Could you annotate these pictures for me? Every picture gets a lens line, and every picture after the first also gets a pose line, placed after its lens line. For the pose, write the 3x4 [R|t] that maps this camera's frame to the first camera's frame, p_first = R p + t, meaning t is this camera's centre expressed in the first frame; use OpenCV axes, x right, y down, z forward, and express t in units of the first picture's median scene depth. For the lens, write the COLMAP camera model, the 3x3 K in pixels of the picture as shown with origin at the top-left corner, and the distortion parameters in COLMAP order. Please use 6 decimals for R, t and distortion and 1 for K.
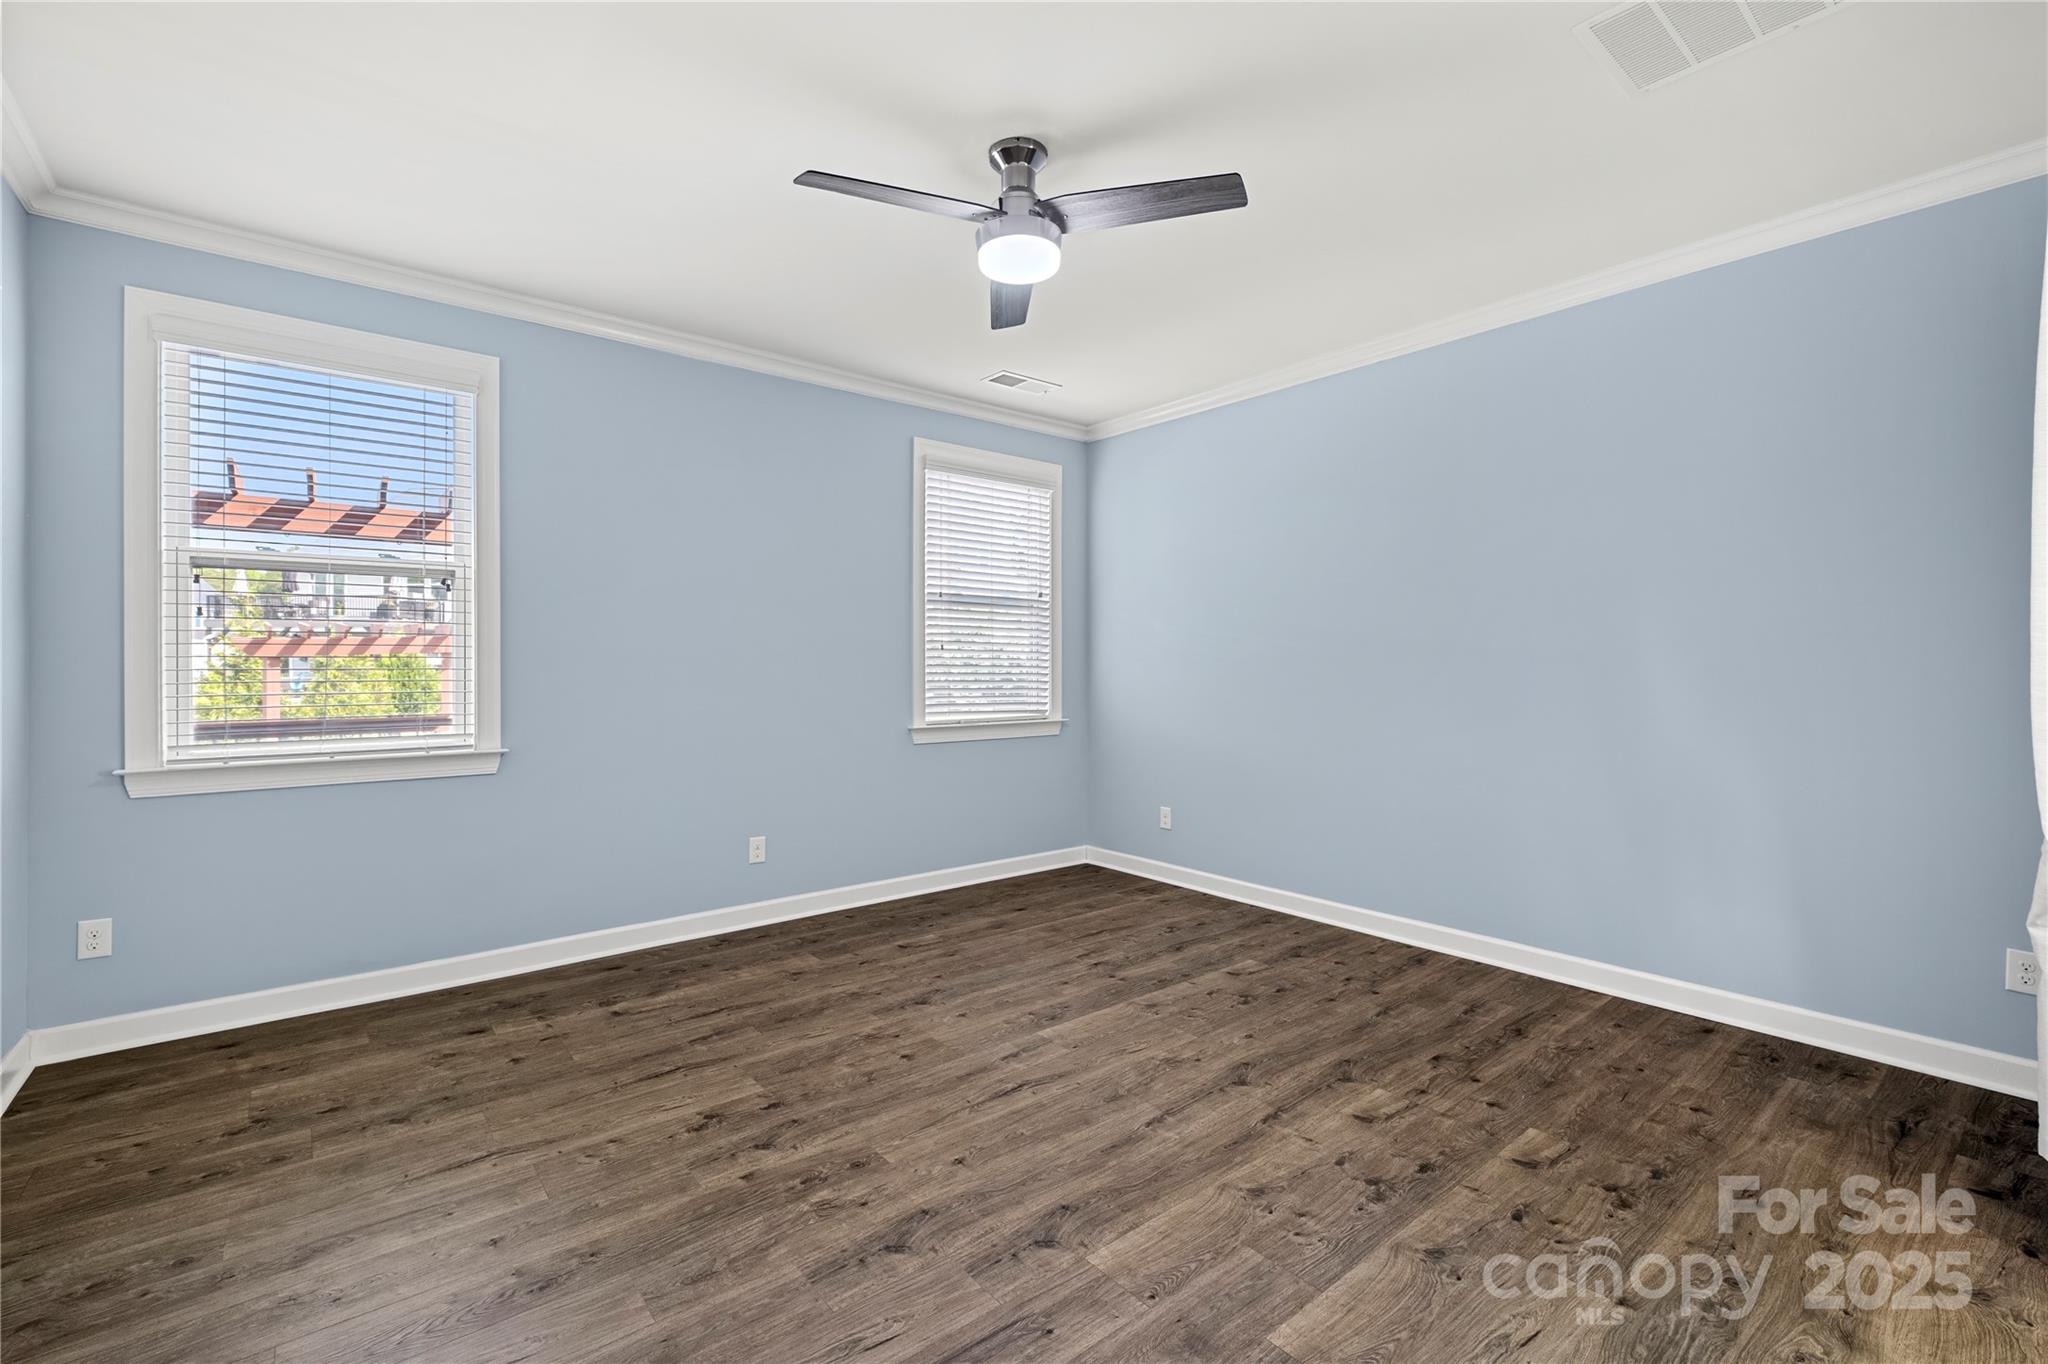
lens RADIAL K [[883.9, 0, 1027.0], [0, 883.9, 673.0], [0, 0, 1]] dist [0.001166, -0.003631]
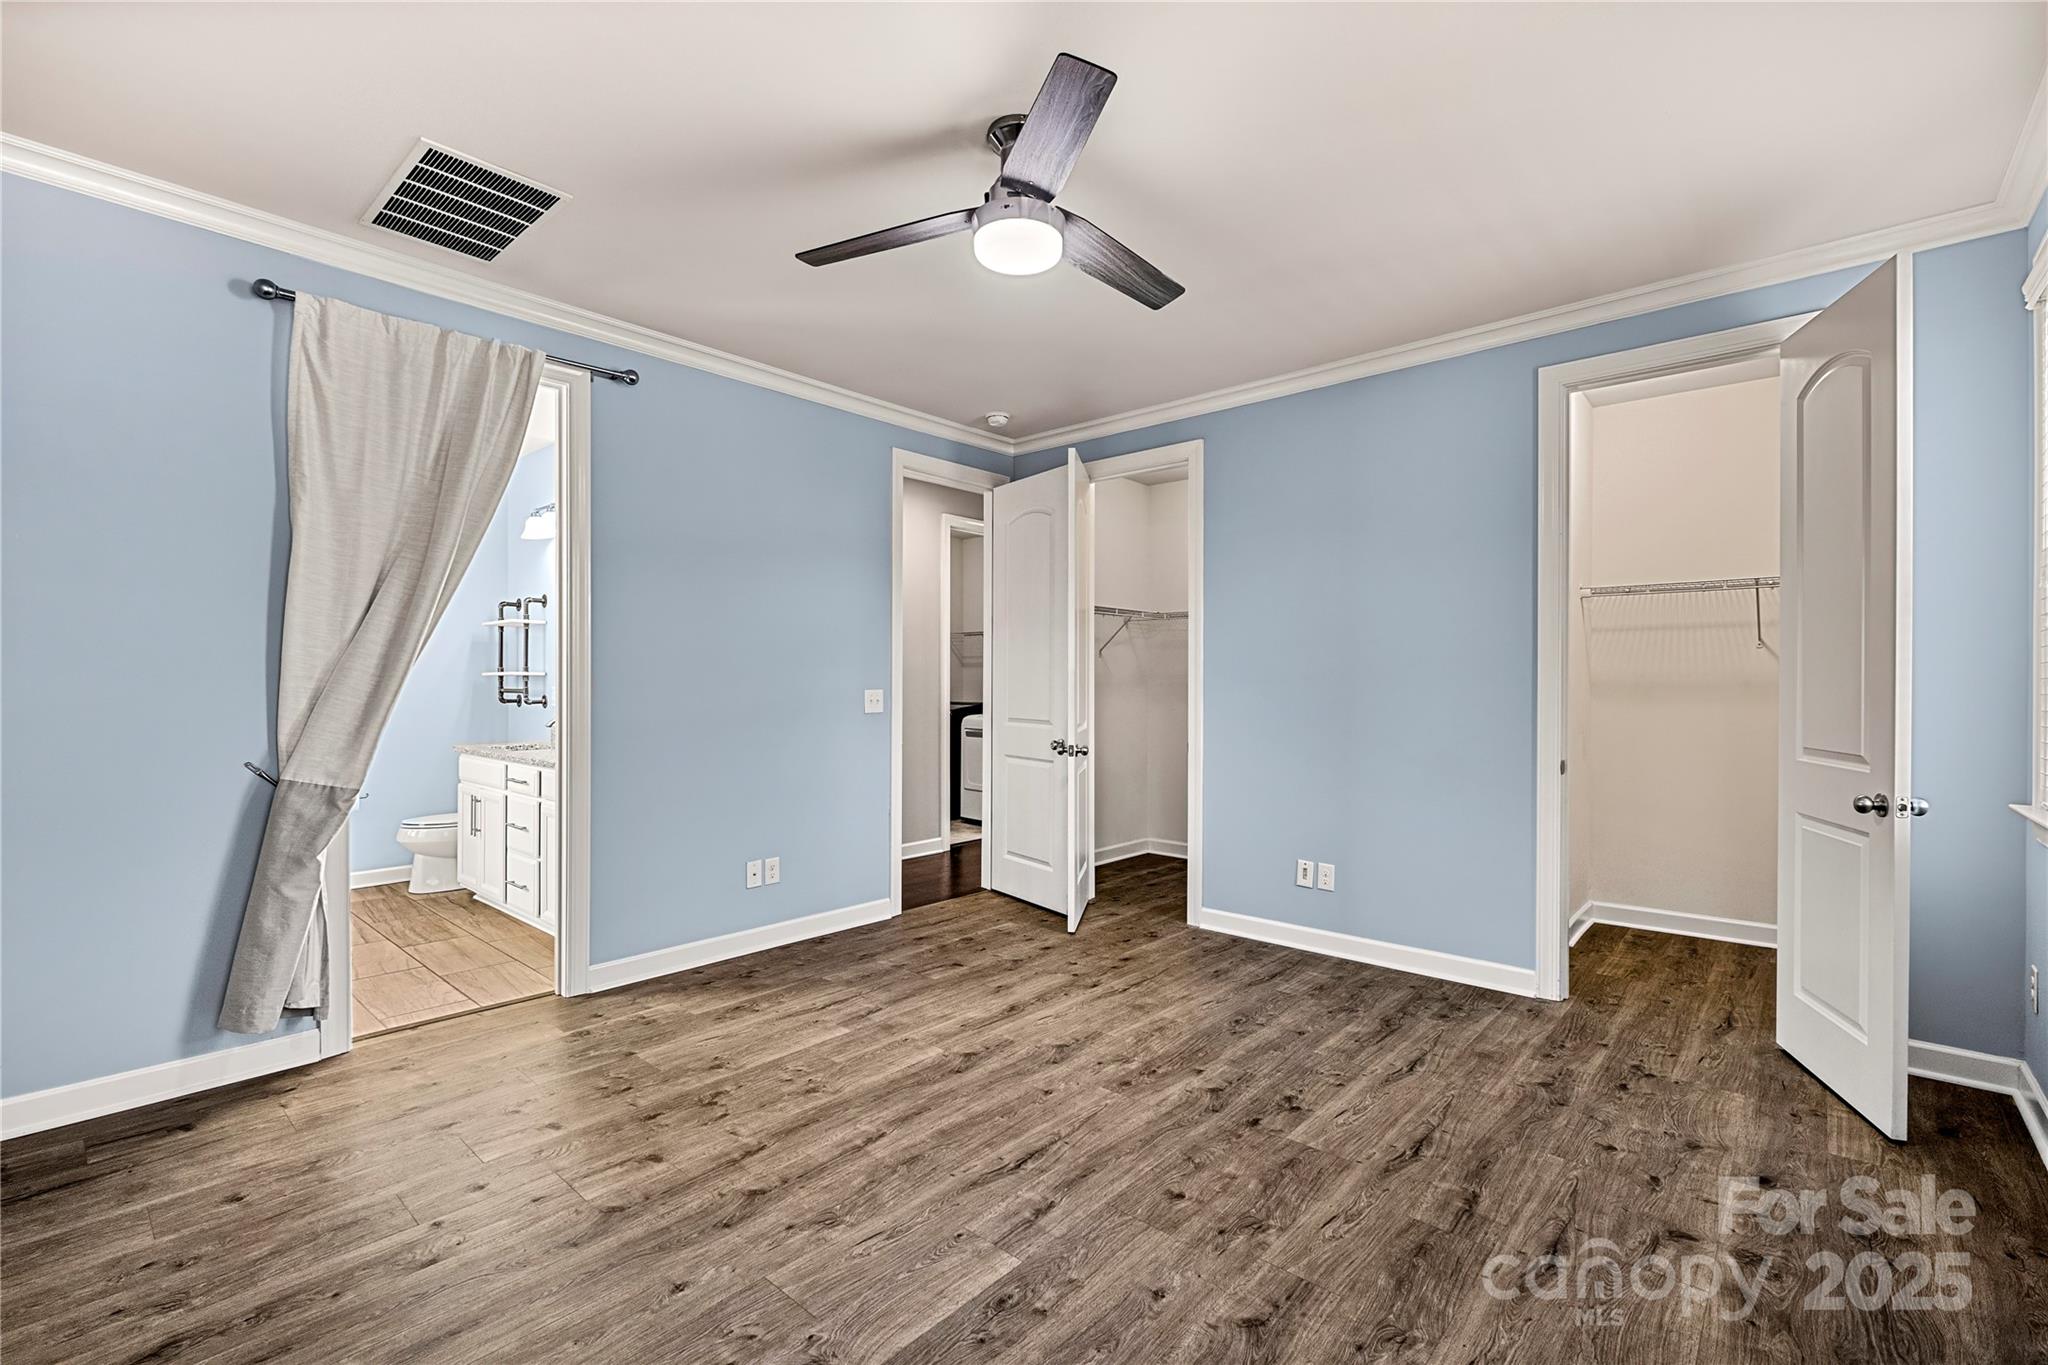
lens RADIAL K [[883.9, 0, 1015.3], [0, 883.9, 683.4], [0, 0, 1]] dist [0.001166, -0.003631]
pose [[-0.989310, -0.002126, -0.145815, 0.134467], [-0.003634, 0.999943, 0.010081, -0.021829], [0.145785, 0.010503, -0.989261, 2.012681]]
